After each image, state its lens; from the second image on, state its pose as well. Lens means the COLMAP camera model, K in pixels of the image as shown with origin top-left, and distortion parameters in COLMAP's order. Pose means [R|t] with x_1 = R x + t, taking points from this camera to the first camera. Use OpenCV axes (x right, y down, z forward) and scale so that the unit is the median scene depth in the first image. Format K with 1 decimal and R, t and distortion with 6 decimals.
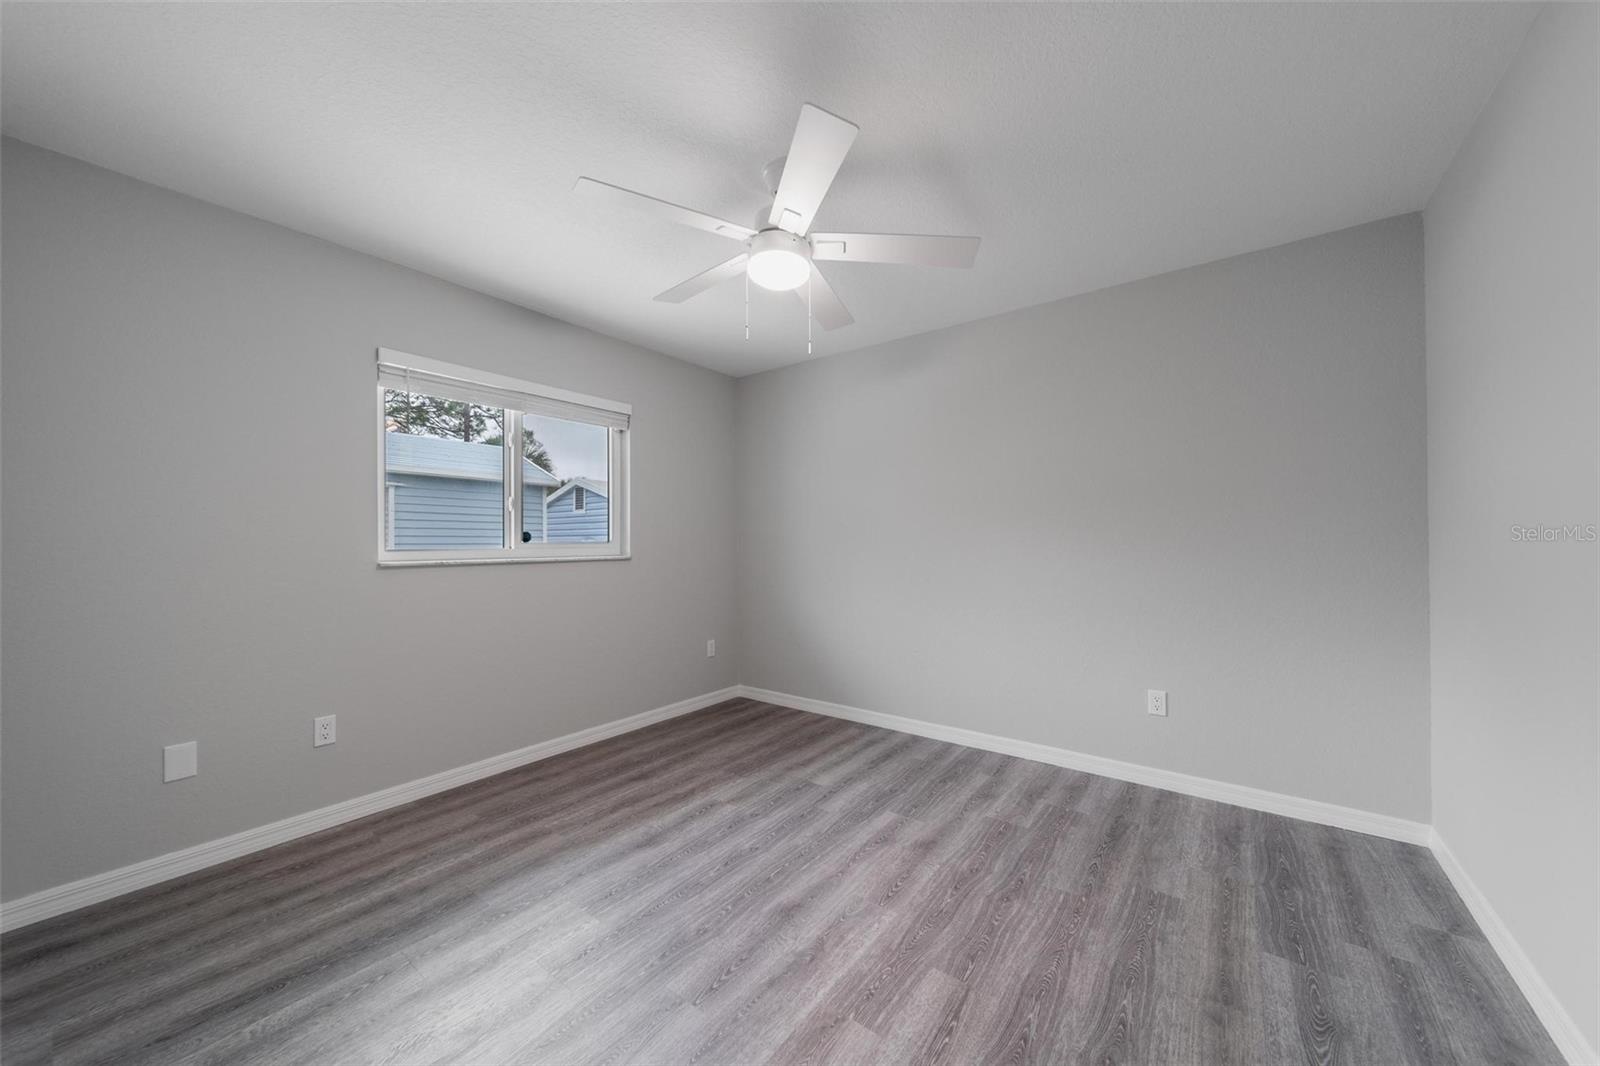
lens RADIAL K [[567.7, 0, 789.0], [0, 567.7, 539.9], [0, 0, 1]] dist [-0.000861, -0.000372]
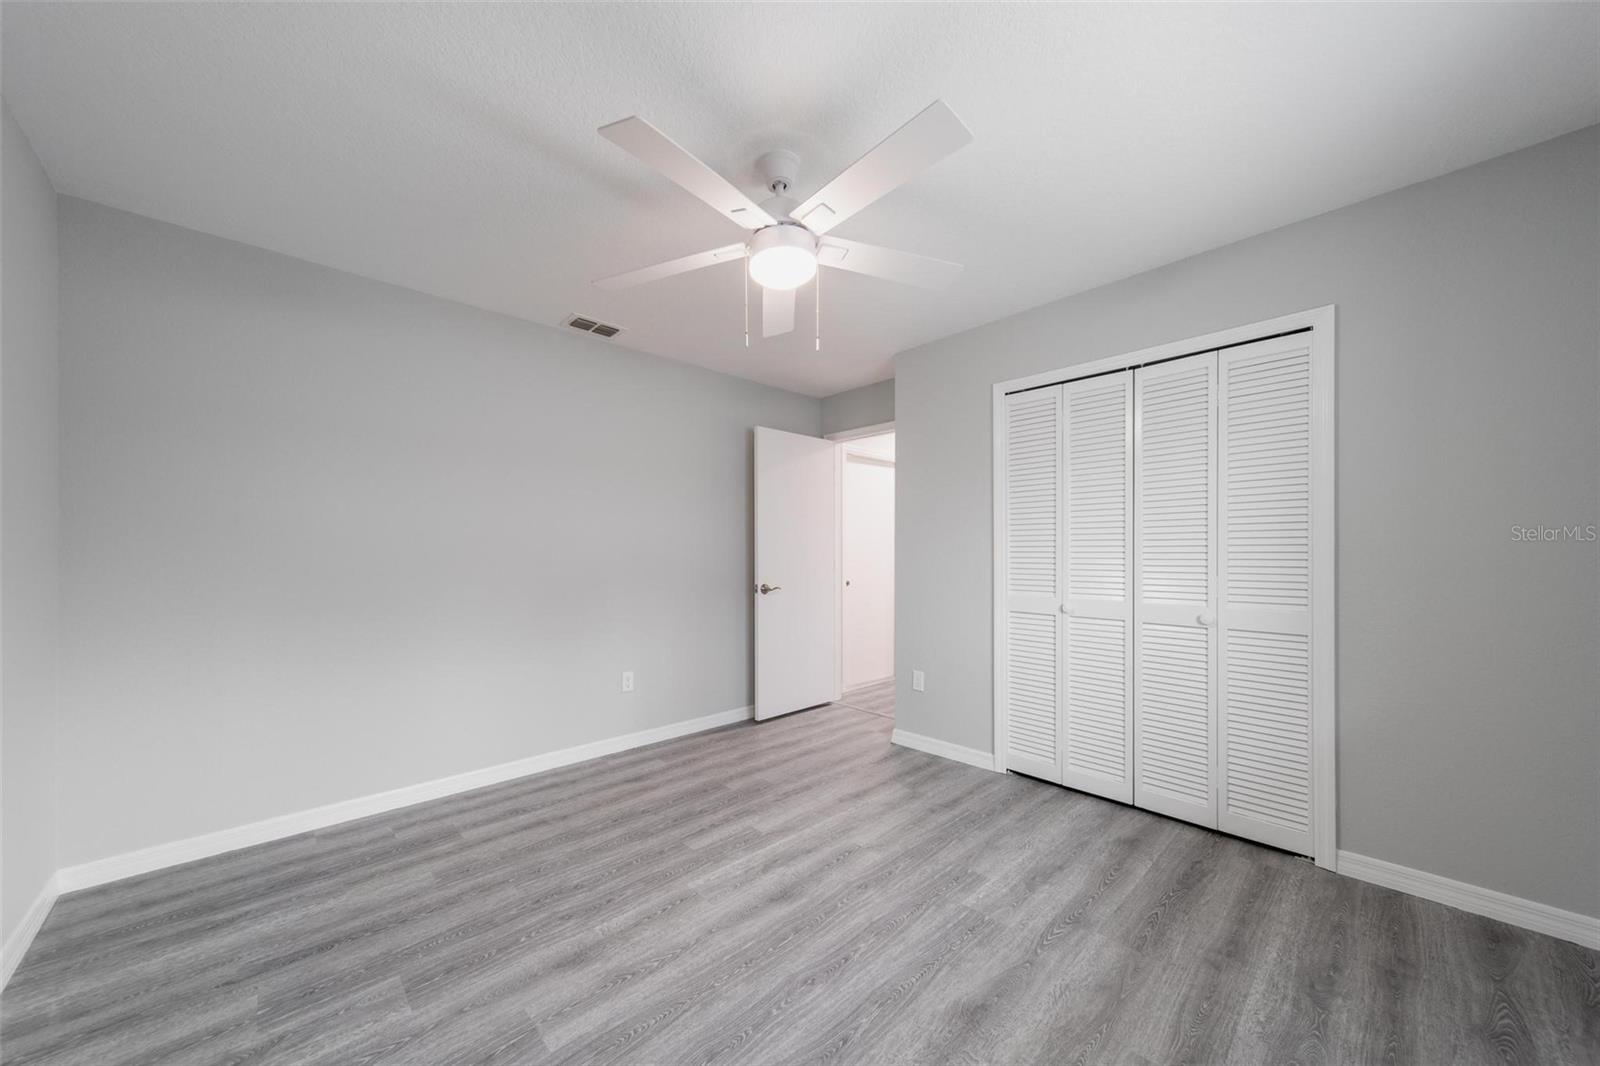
lens RADIAL K [[567.7, 0, 789.0], [0, 567.7, 539.9], [0, 0, 1]] dist [-0.000861, -0.000372]
pose [[-0.986465, 0.011780, 0.163550, -0.185872], [0.007343, 0.999589, -0.027706, 0.019876], [-0.163809, -0.026130, -0.986146, 1.998577]]
